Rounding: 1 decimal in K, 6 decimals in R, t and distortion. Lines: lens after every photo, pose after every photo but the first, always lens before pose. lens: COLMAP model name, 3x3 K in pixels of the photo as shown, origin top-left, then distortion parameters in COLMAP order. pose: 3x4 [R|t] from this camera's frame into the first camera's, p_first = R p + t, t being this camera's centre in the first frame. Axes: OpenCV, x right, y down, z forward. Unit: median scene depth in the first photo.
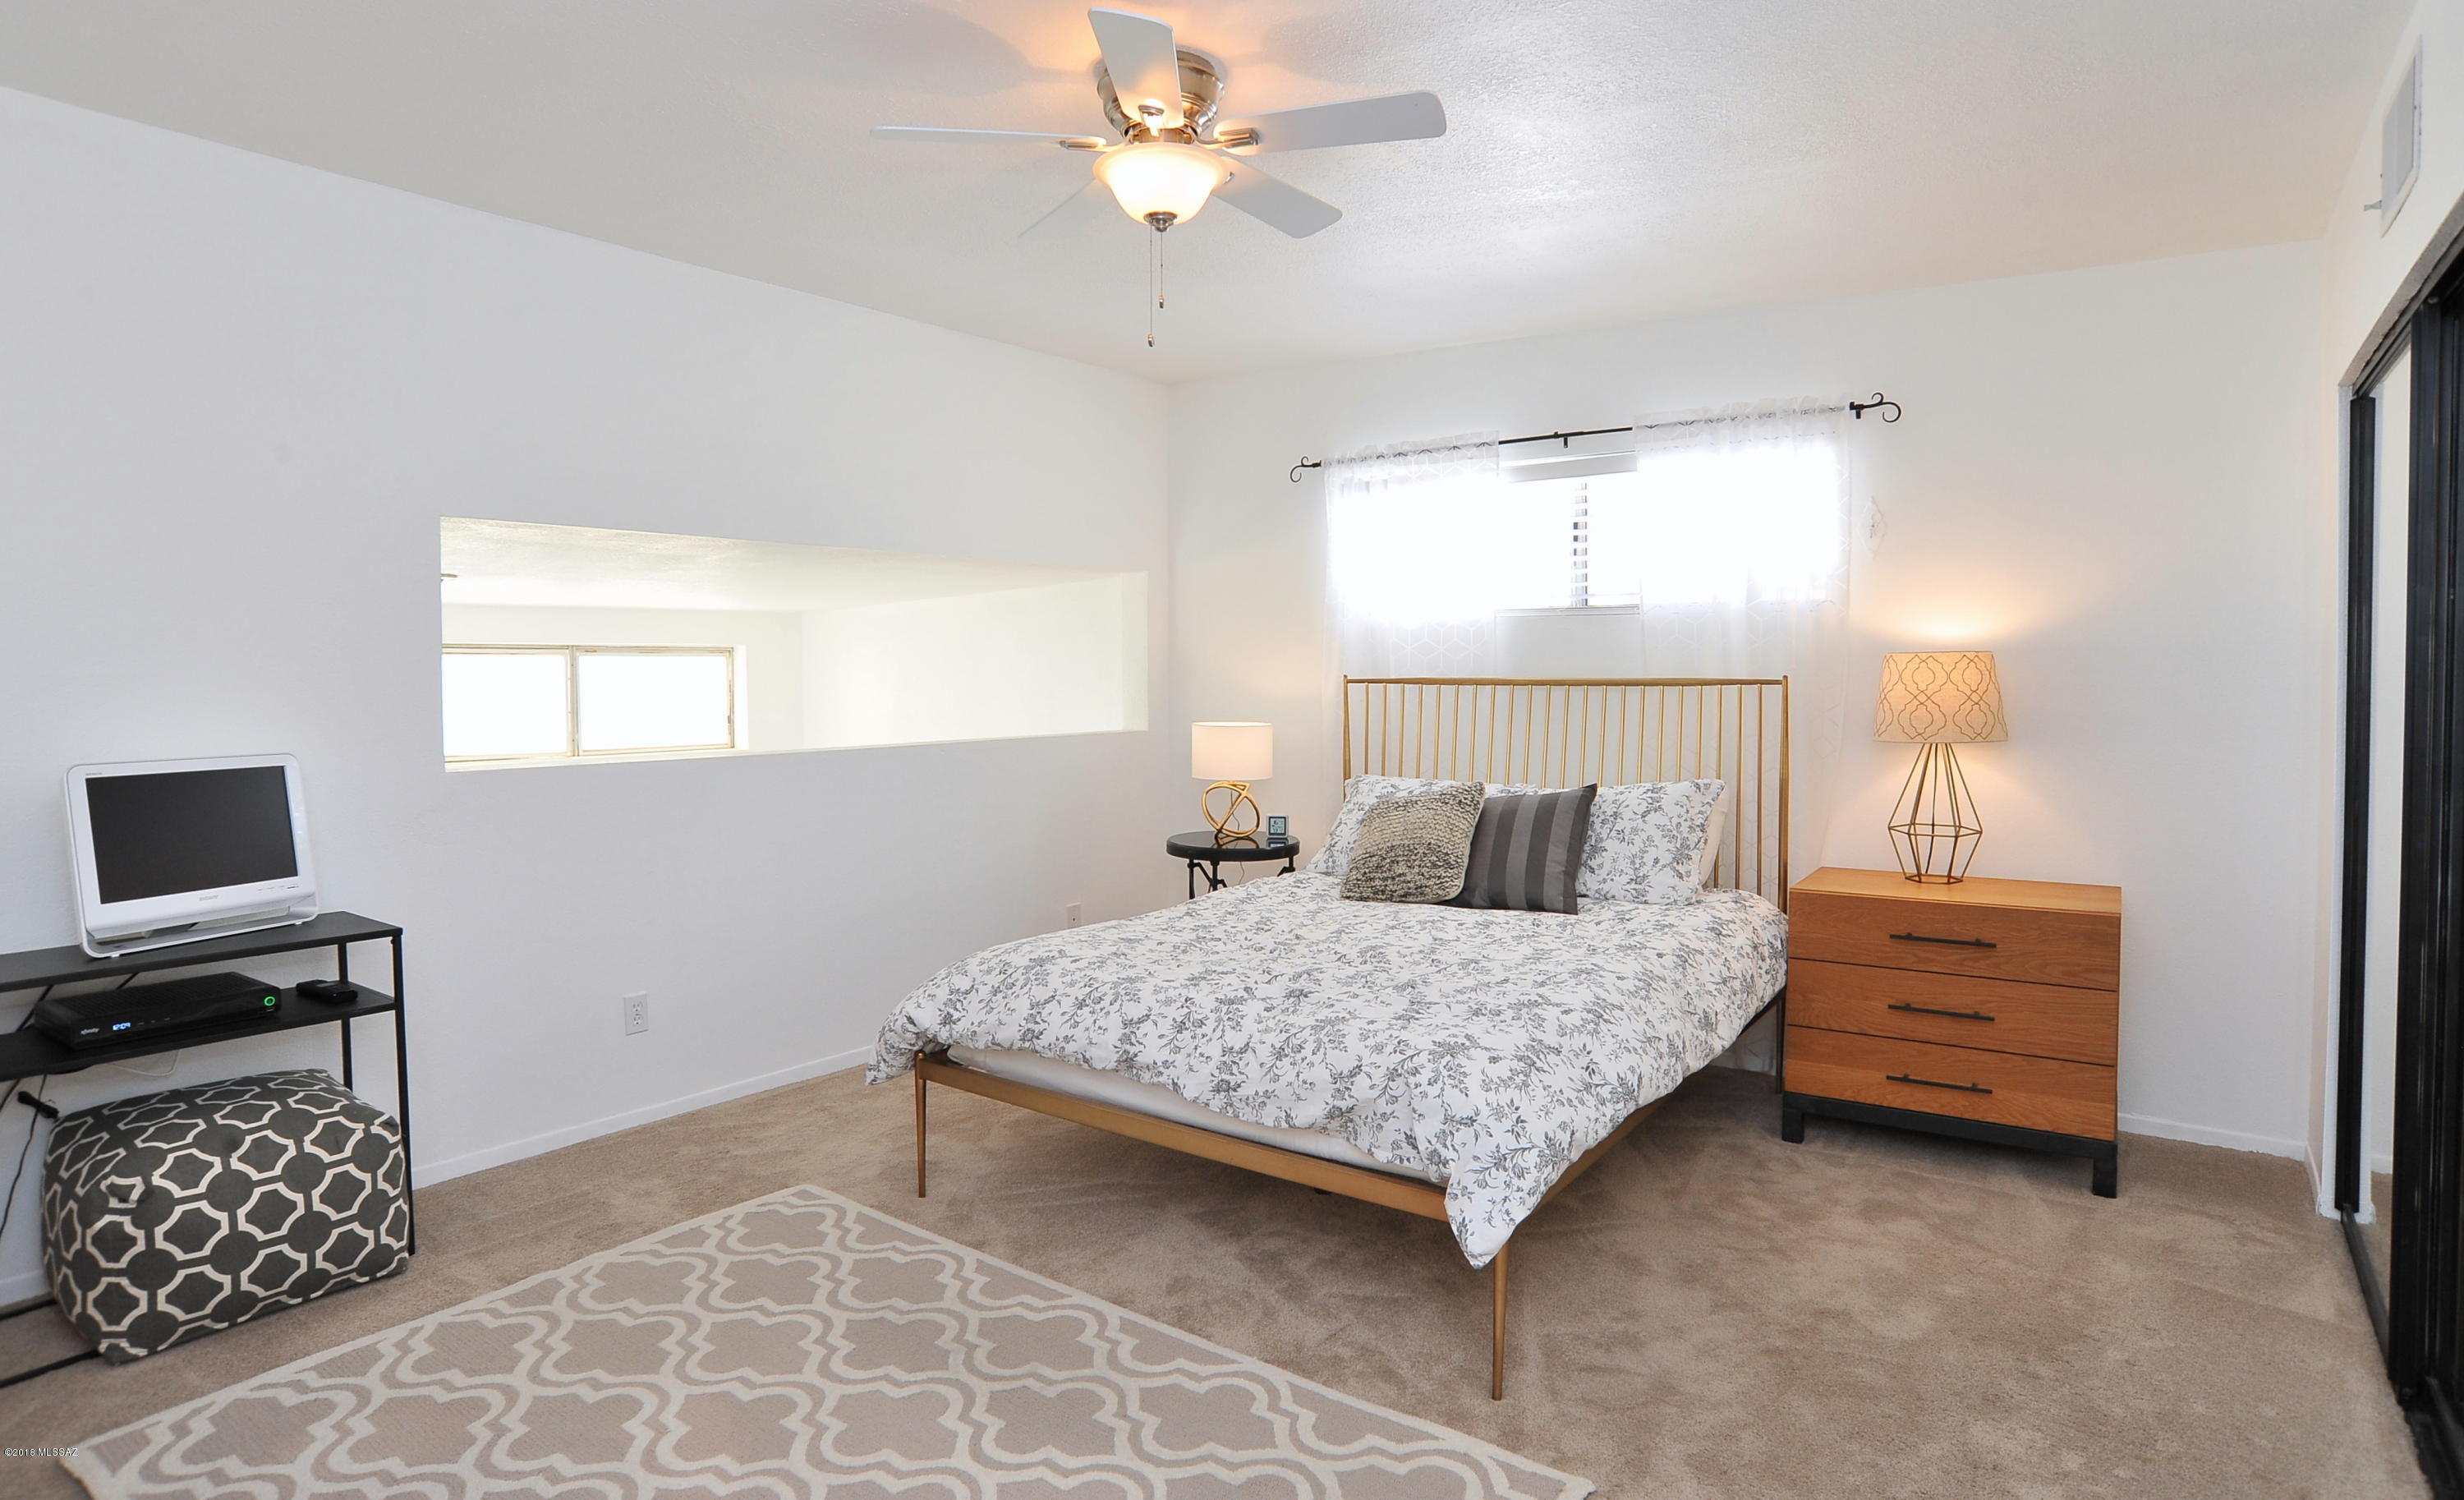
lens RADIAL K [[1312.4, 0, 1232.0], [0, 1312.4, 750.0], [0, 0, 1]] dist [-0.103234, 0.000237]
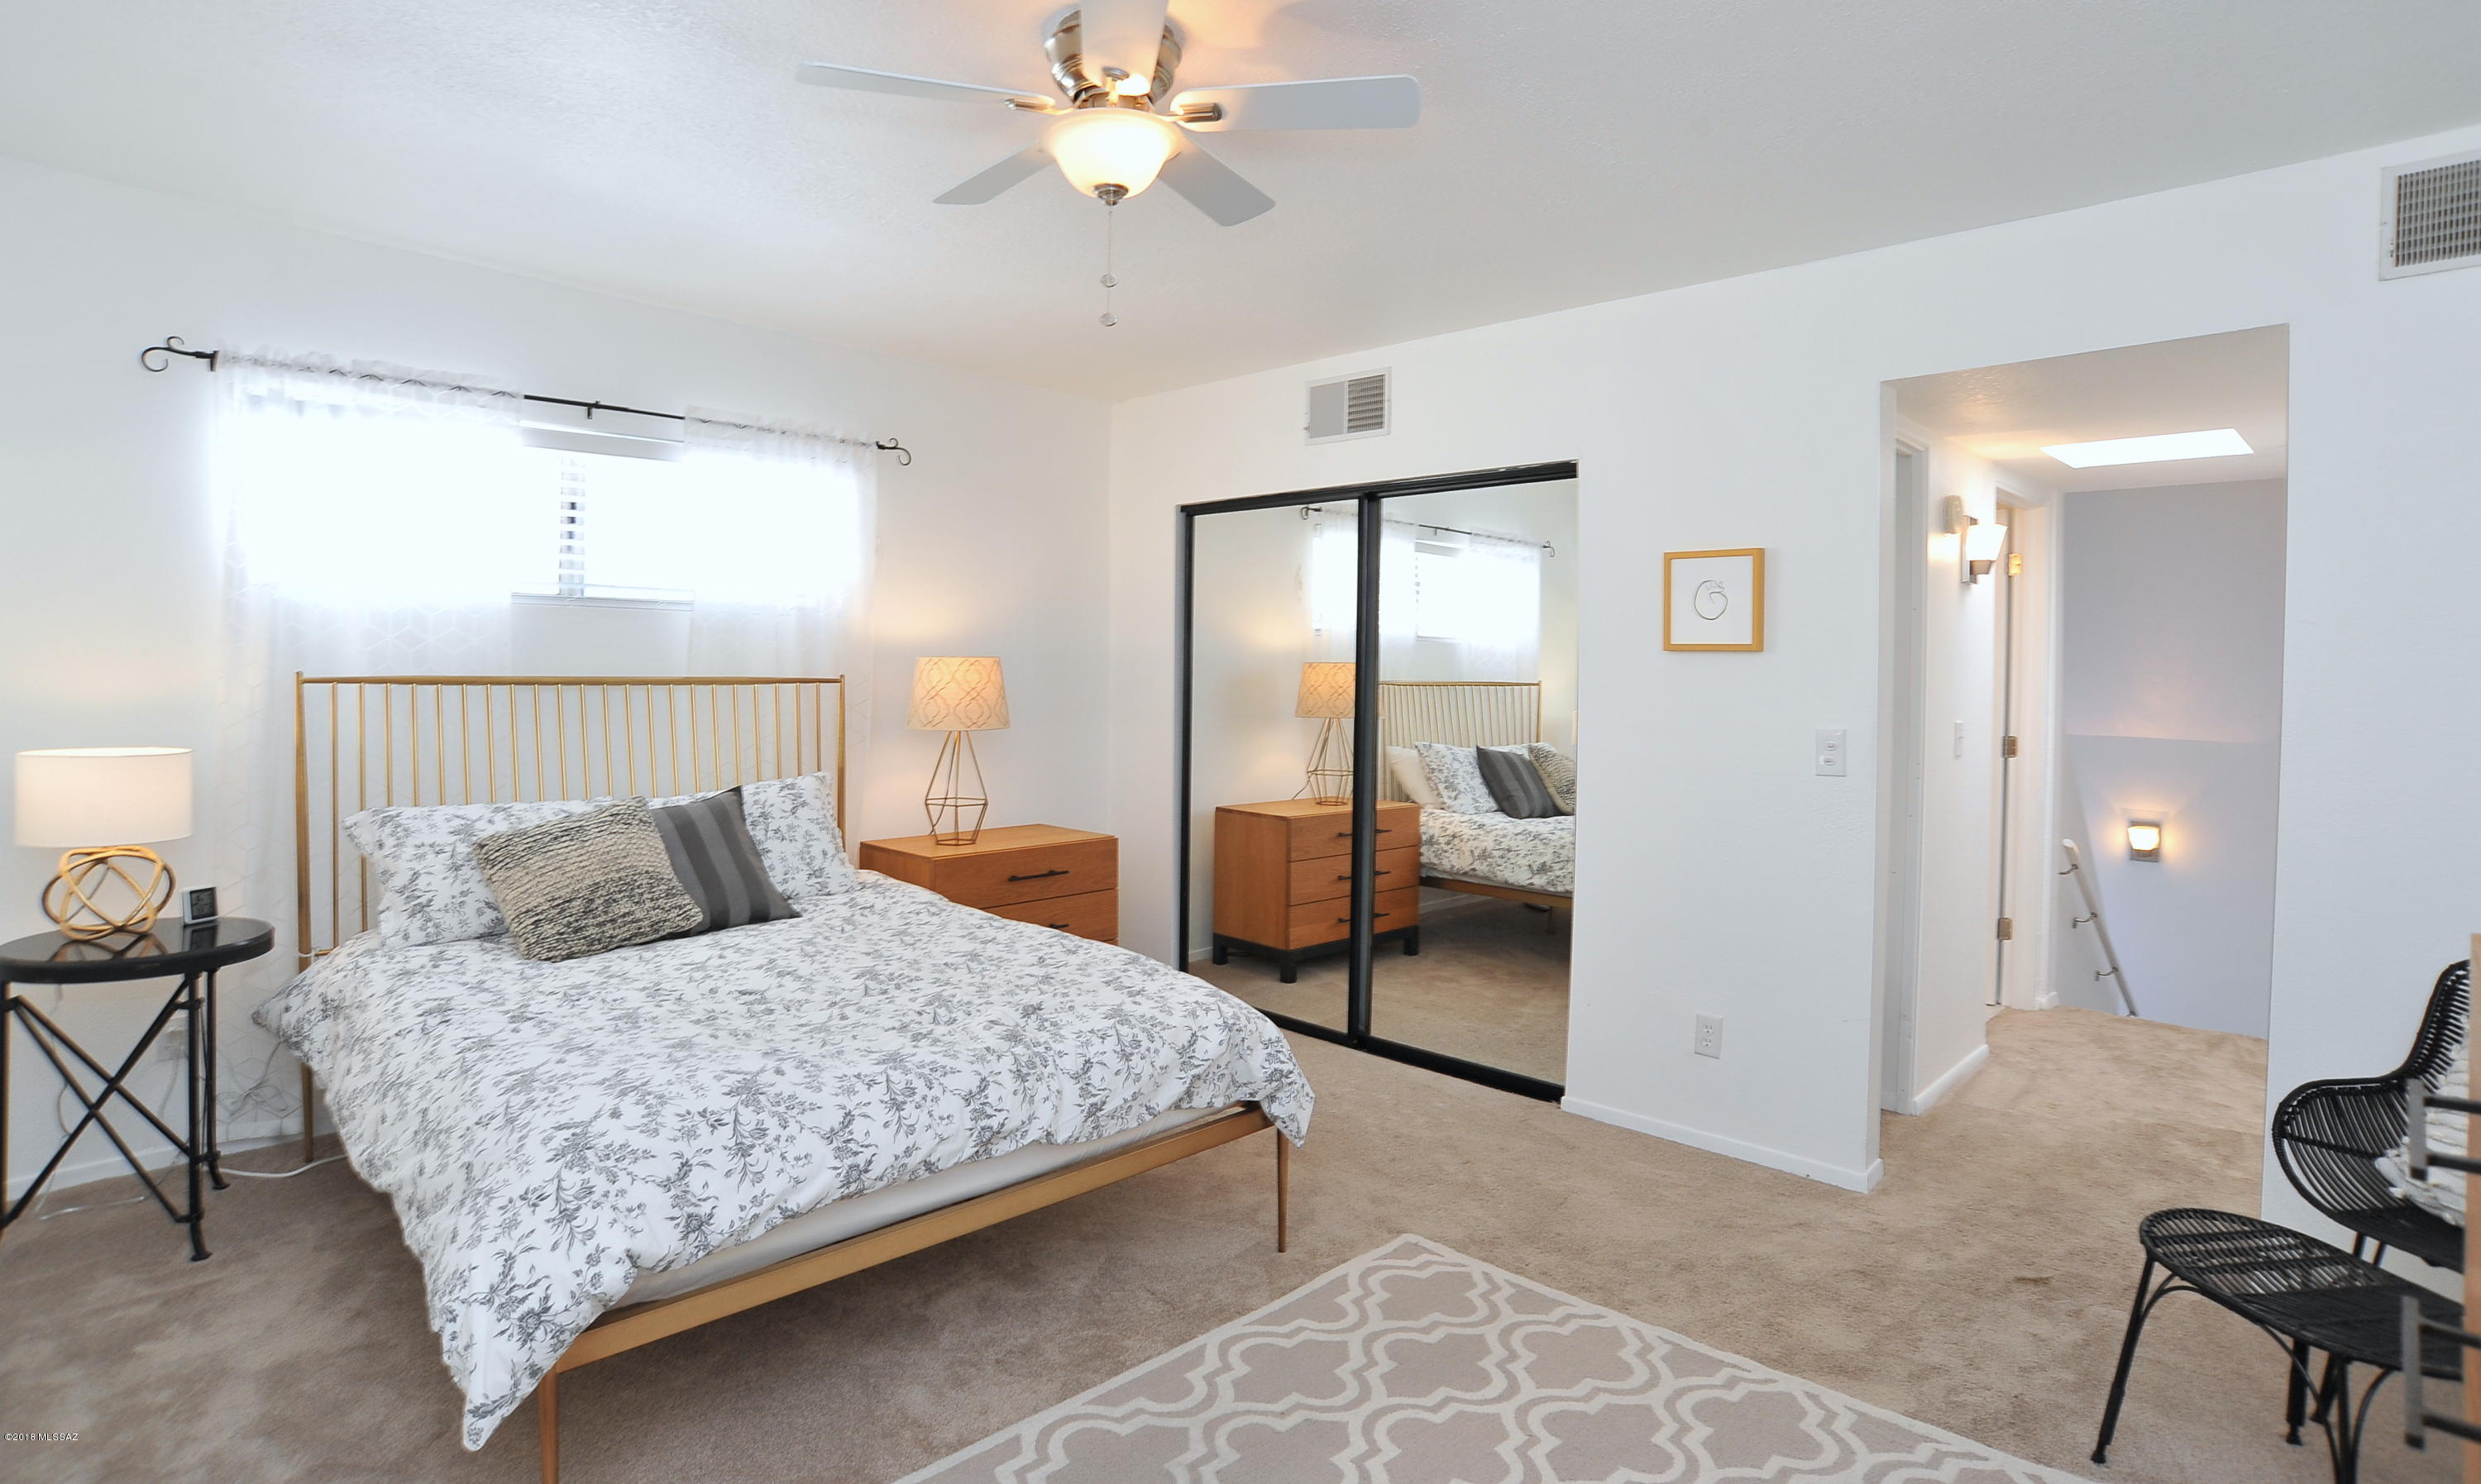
lens RADIAL K [[1247.0, 0, 1240.5], [0, 1247.0, 742.0], [0, 0, 1]] dist [-0.065242, 0.000268]
pose [[0.143253, -0.050697, 0.988387, -0.605179], [0.041790, 0.998106, 0.045139, -0.034918], [-0.988803, 0.034839, 0.145100, 0.514084]]
